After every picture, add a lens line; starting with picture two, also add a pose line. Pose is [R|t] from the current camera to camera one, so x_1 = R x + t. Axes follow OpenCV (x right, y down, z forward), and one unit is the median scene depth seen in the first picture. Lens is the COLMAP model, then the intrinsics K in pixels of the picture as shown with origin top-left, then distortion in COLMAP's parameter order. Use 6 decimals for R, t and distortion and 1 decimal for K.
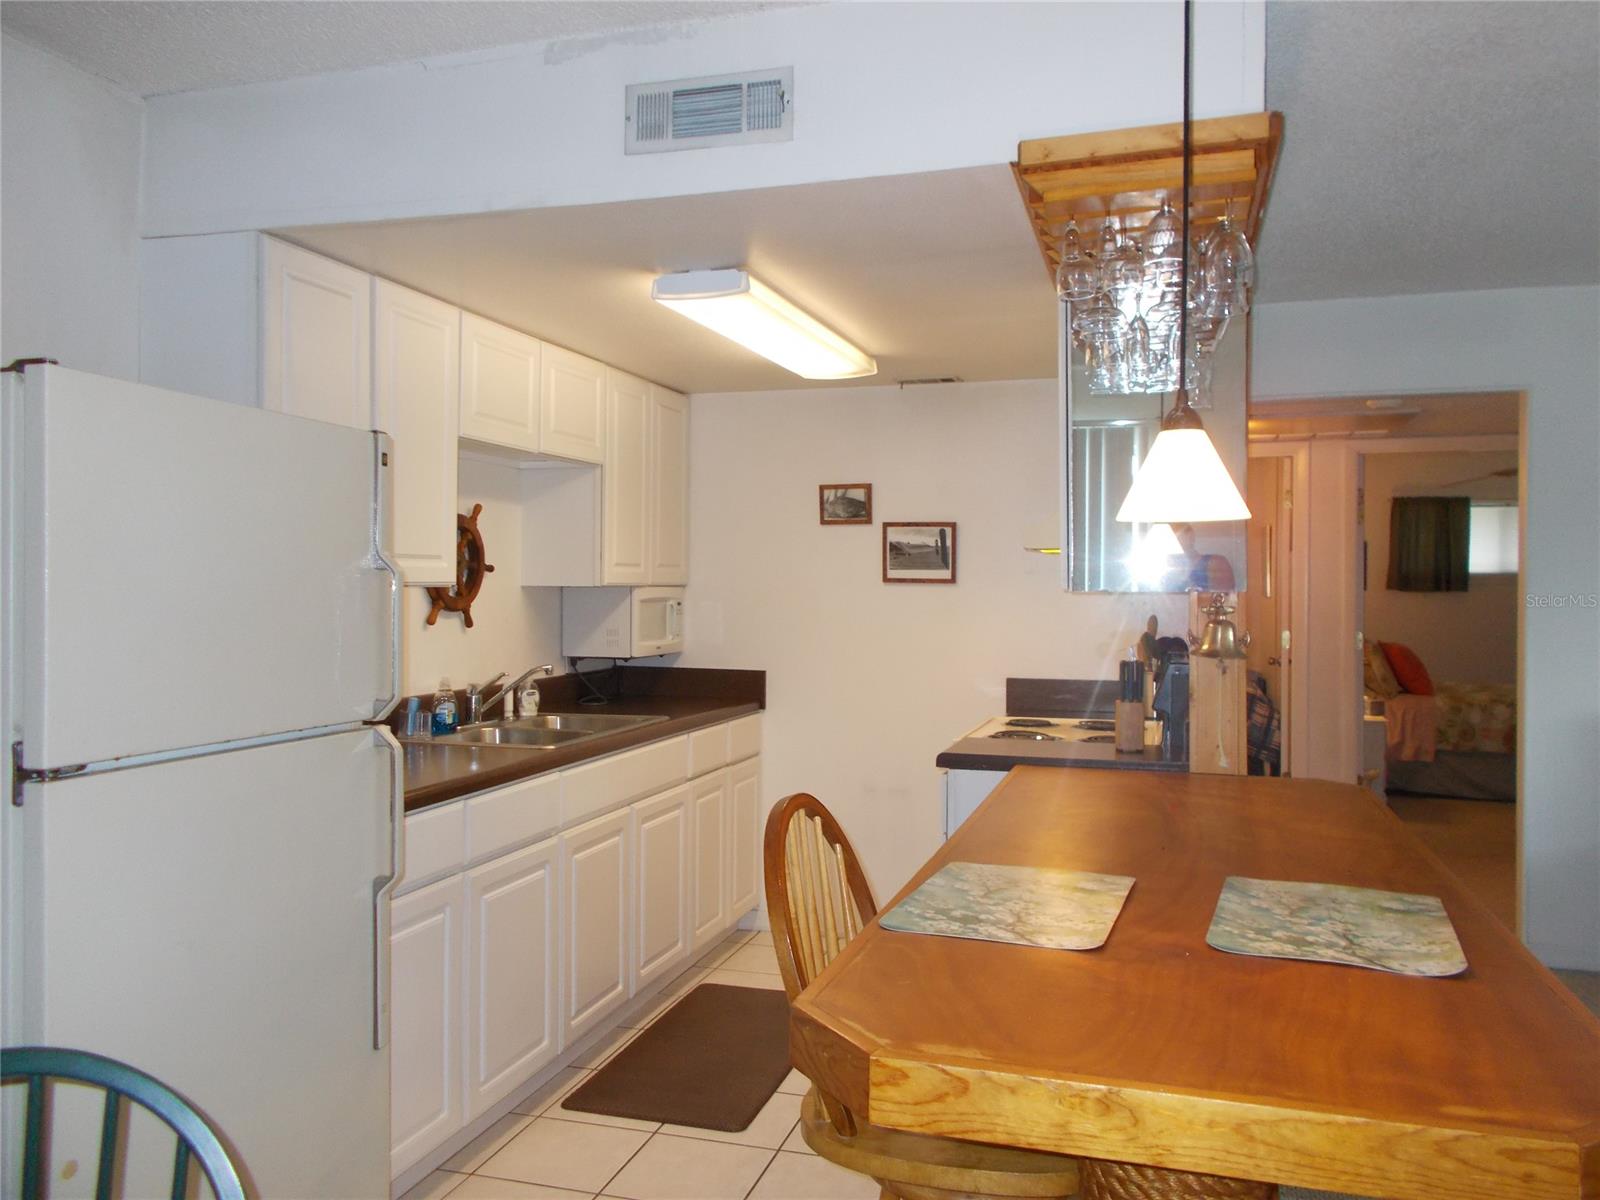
lens RADIAL K [[1253.9, 0, 799.2], [0, 1253.9, 593.8], [0, 0, 1]] dist [0.018391, -0.005341]
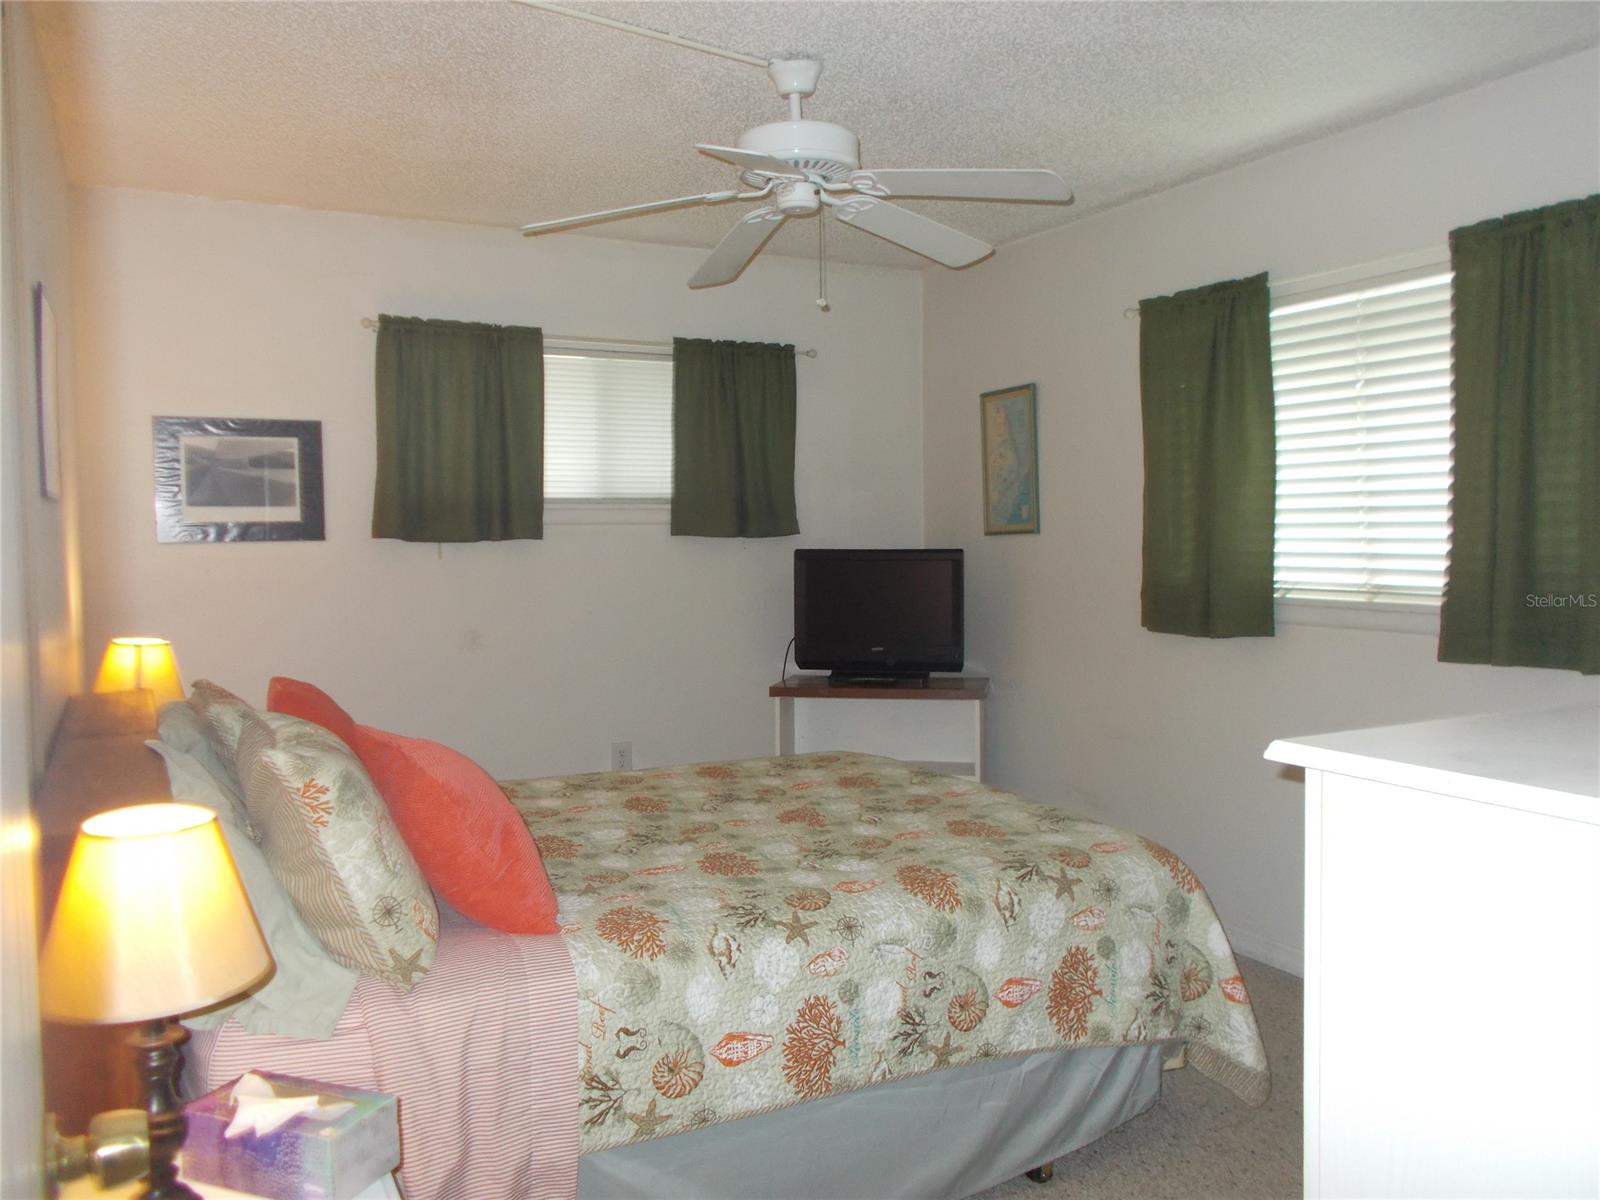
lens RADIAL K [[1253.9, 0, 798.4], [0, 1253.9, 593.9], [0, 0, 1]] dist [0.018391, -0.005341]
pose [[0.717300, -0.046119, 0.695237, 0.355184], [0.017014, 0.998669, 0.048694, -0.003862], [-0.696557, -0.023099, 0.717129, 0.770419]]
